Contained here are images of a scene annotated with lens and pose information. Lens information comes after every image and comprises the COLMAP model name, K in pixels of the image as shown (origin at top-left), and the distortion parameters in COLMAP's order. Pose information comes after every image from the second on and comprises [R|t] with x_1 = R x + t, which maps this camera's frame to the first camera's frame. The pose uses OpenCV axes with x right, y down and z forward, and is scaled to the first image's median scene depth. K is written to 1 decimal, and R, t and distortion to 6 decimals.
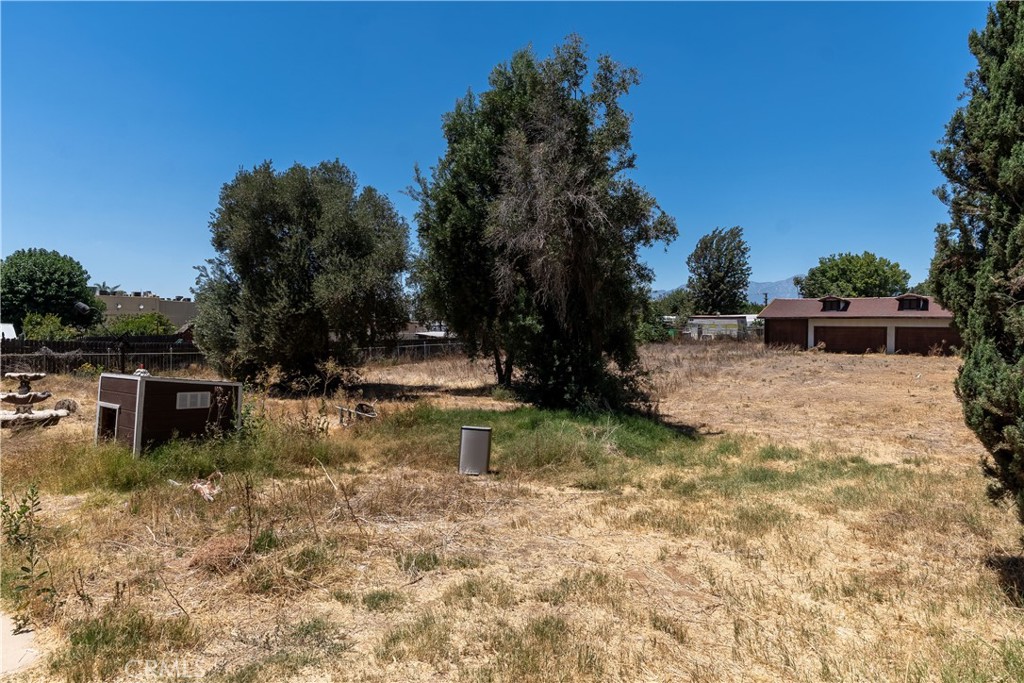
lens RADIAL K [[571.9, 0, 512.8], [0, 571.9, 339.7], [0, 0, 1]] dist [0.004427, -0.000157]
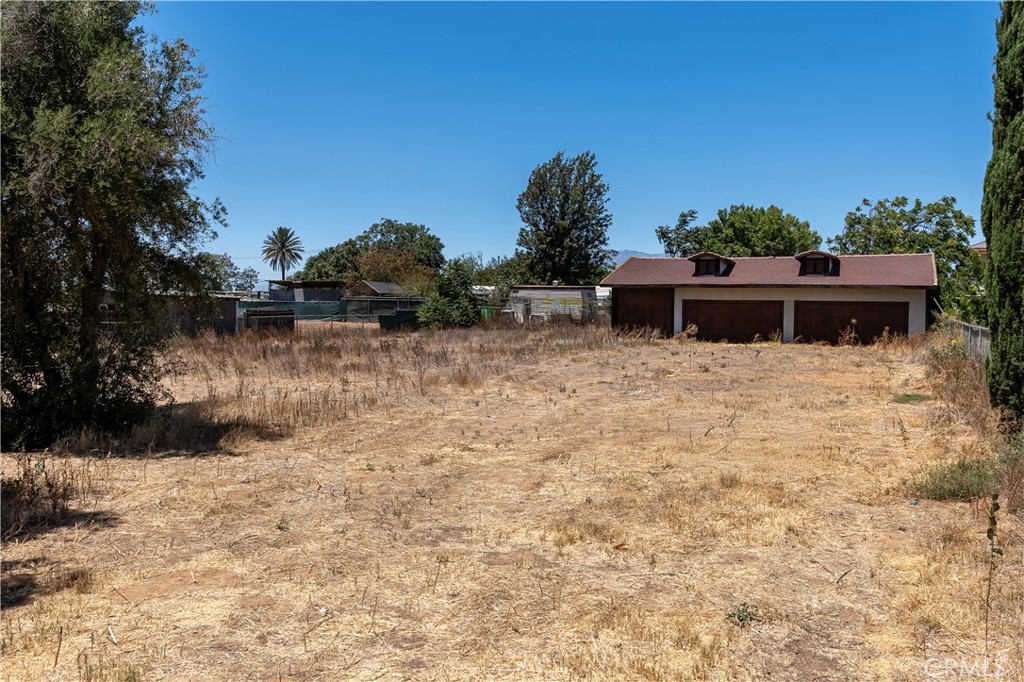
lens RADIAL K [[790.4, 0, 511.5], [0, 790.4, 342.6], [0, 0, 1]] dist [-0.032170, 0.000190]
pose [[0.974498, -0.002333, 0.224385, 0.143404], [-0.001330, 0.999868, 0.016170, 0.009906], [-0.224393, -0.016057, 0.974366, 0.188777]]
